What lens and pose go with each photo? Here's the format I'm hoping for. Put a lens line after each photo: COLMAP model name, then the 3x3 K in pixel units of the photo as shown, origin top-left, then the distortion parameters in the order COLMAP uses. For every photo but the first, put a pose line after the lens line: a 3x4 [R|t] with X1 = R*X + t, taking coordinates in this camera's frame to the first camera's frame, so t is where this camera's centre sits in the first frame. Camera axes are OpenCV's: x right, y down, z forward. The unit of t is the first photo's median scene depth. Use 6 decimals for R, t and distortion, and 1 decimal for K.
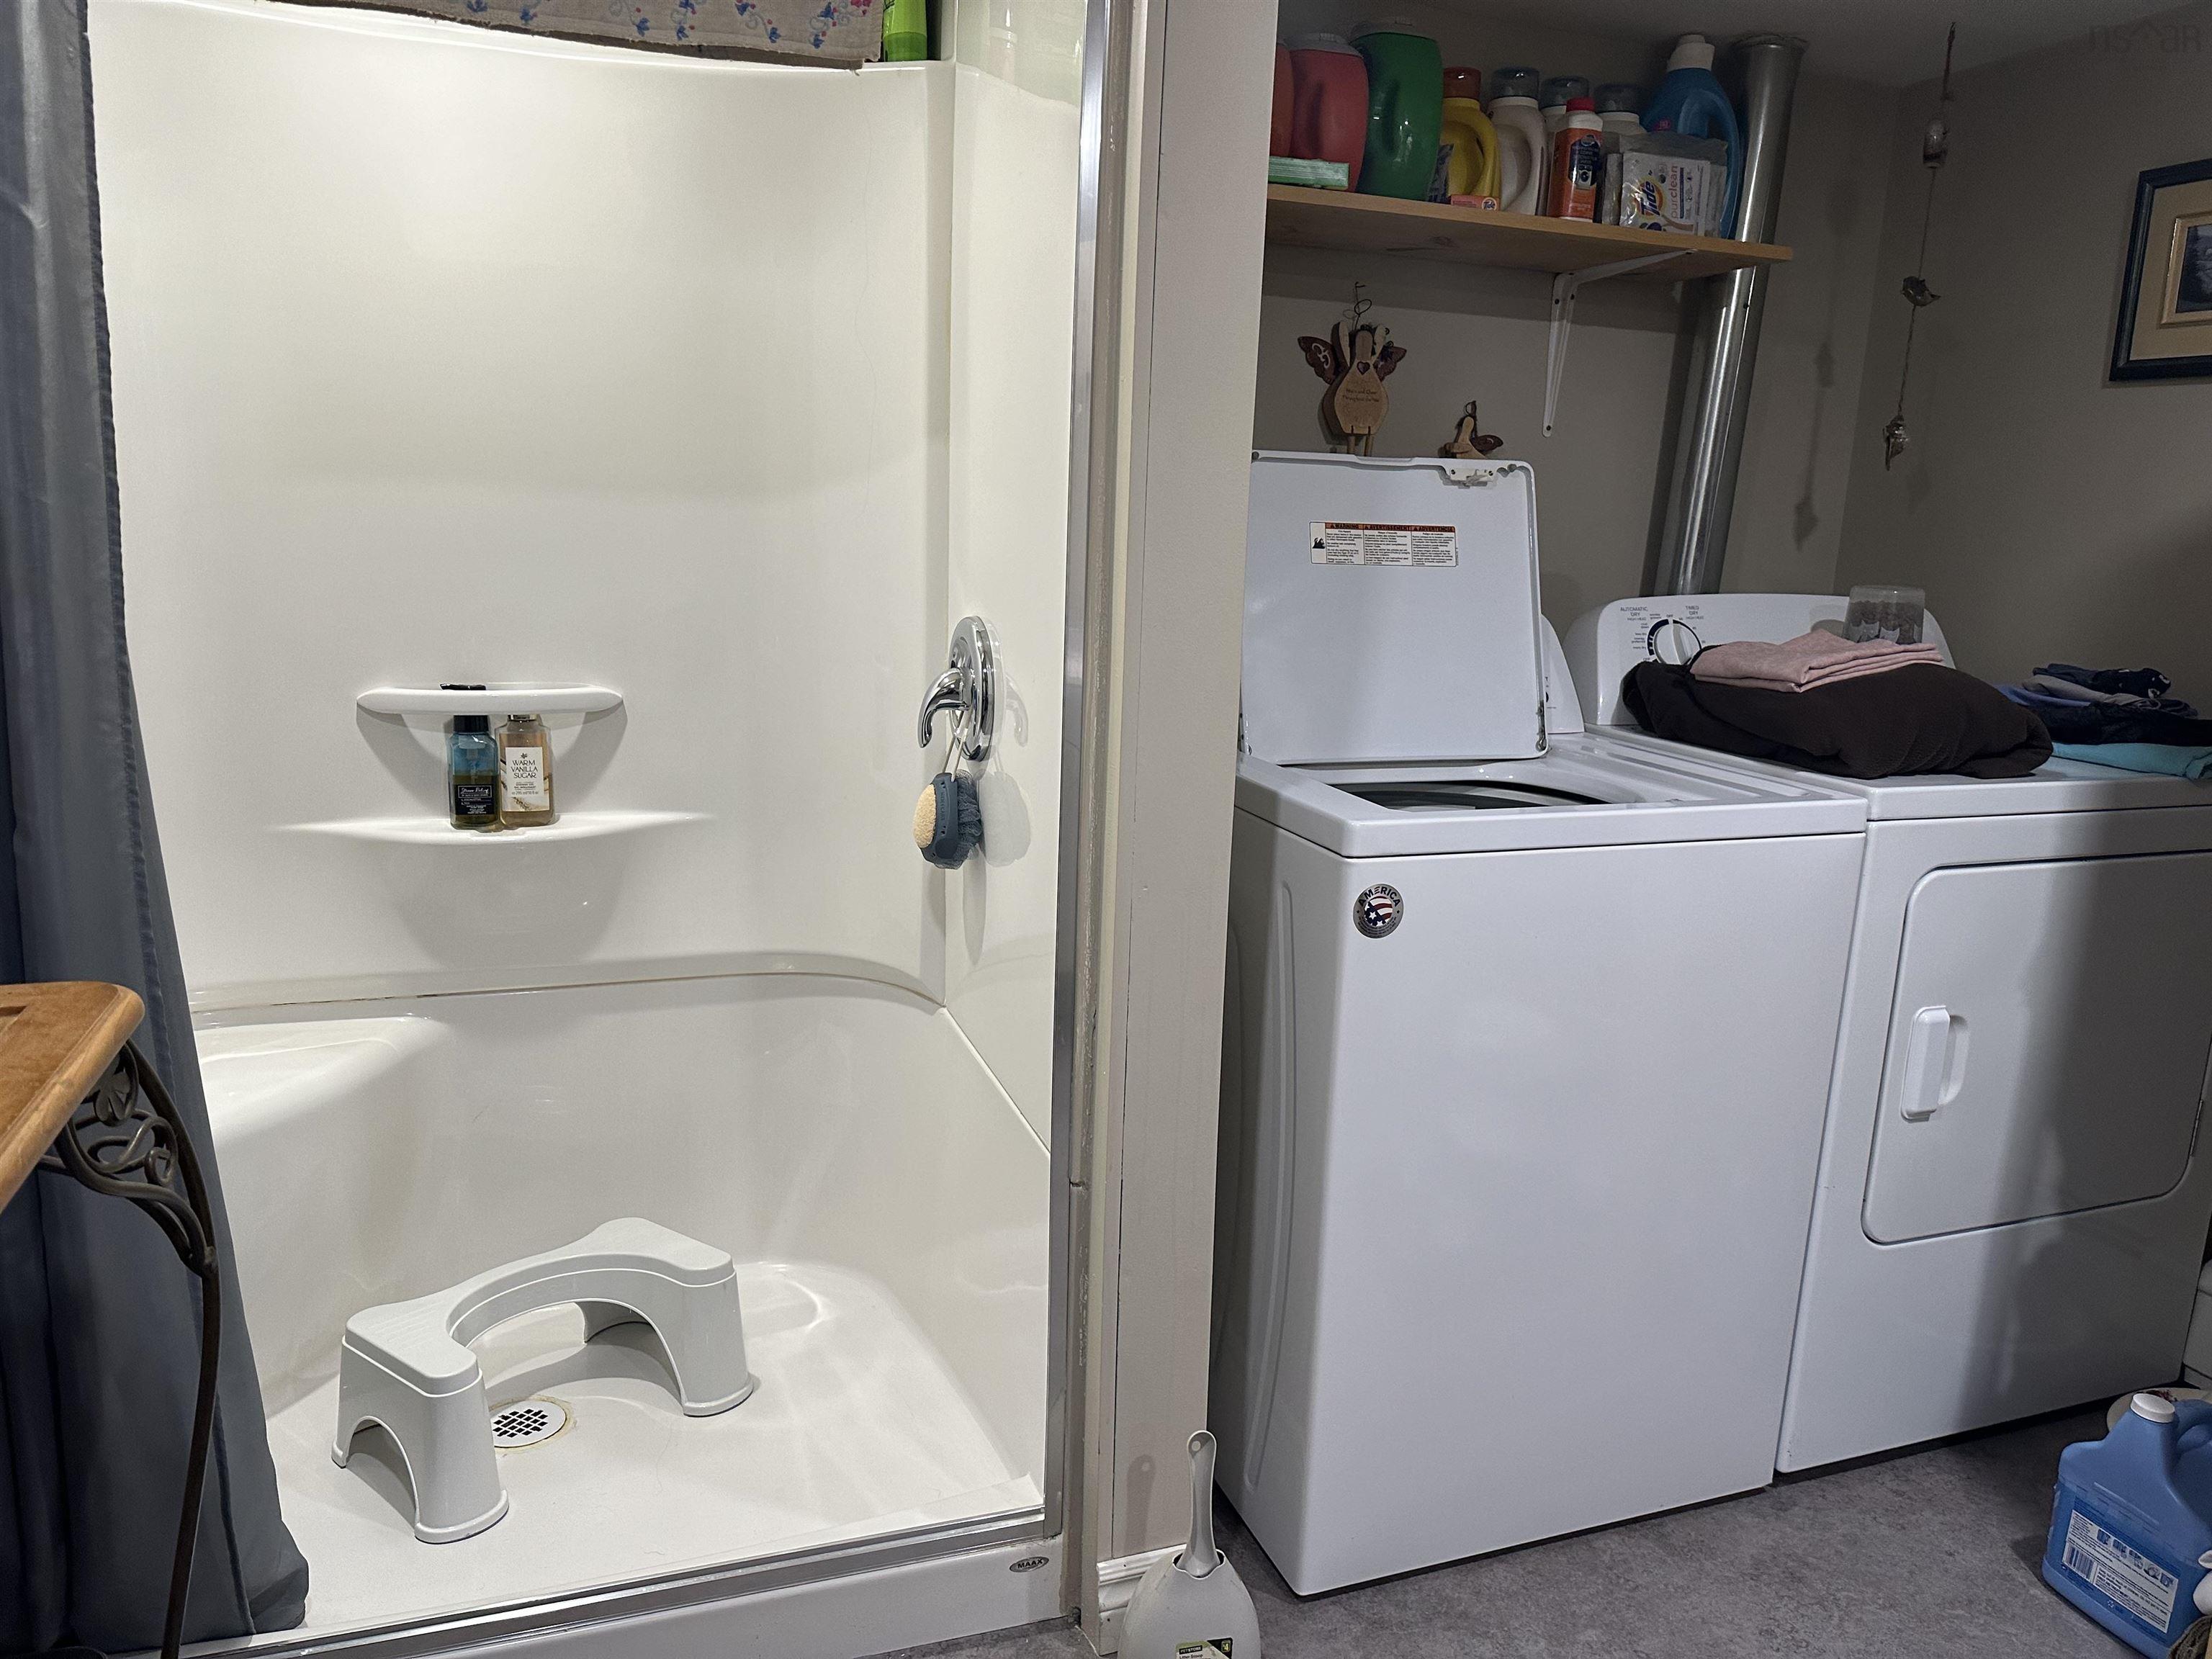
lens RADIAL K [[1557.4, 0, 1111.9], [0, 1557.4, 834.4], [0, 0, 1]] dist [0.061343, -0.078047]
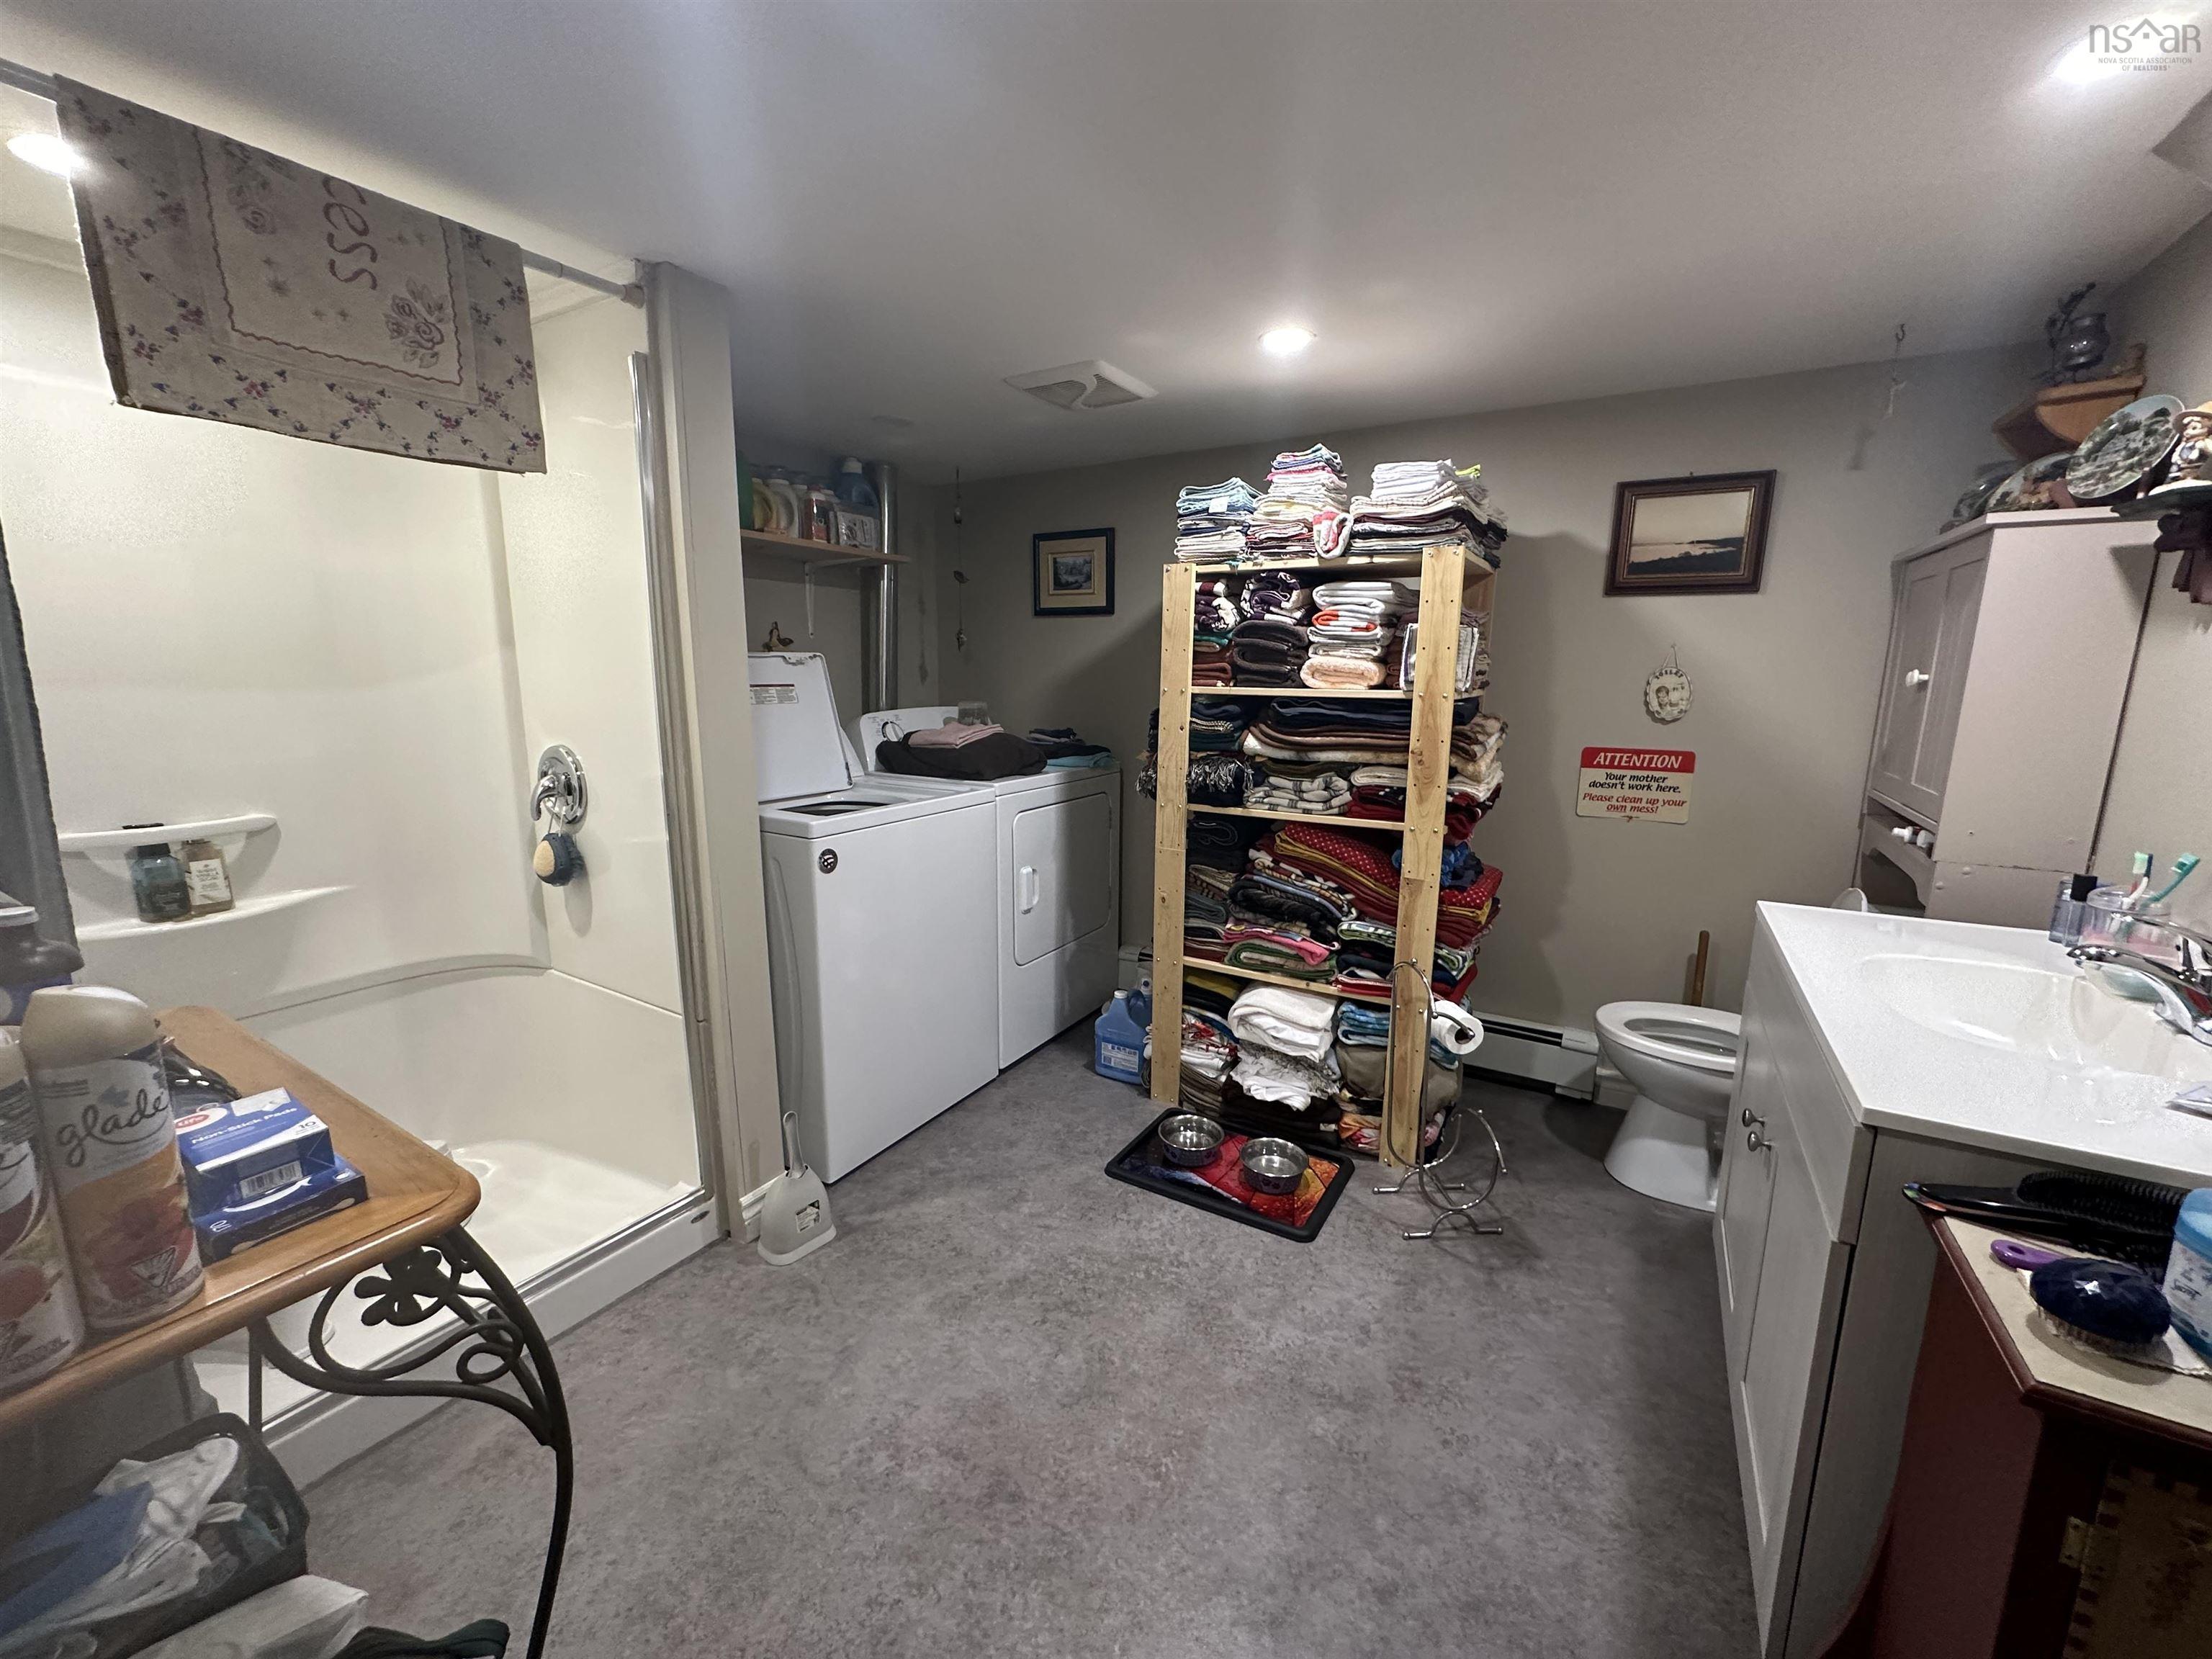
lens RADIAL K [[885.5, 0, 1113.7], [0, 885.5, 821.8], [0, 0, 1]] dist [0.000254, 0.000125]
pose [[0.770549, -0.139531, 0.621921, -0.226597], [0.152267, 0.987790, 0.032959, 0.011557], [-0.618926, 0.069301, 0.782386, -0.189615]]
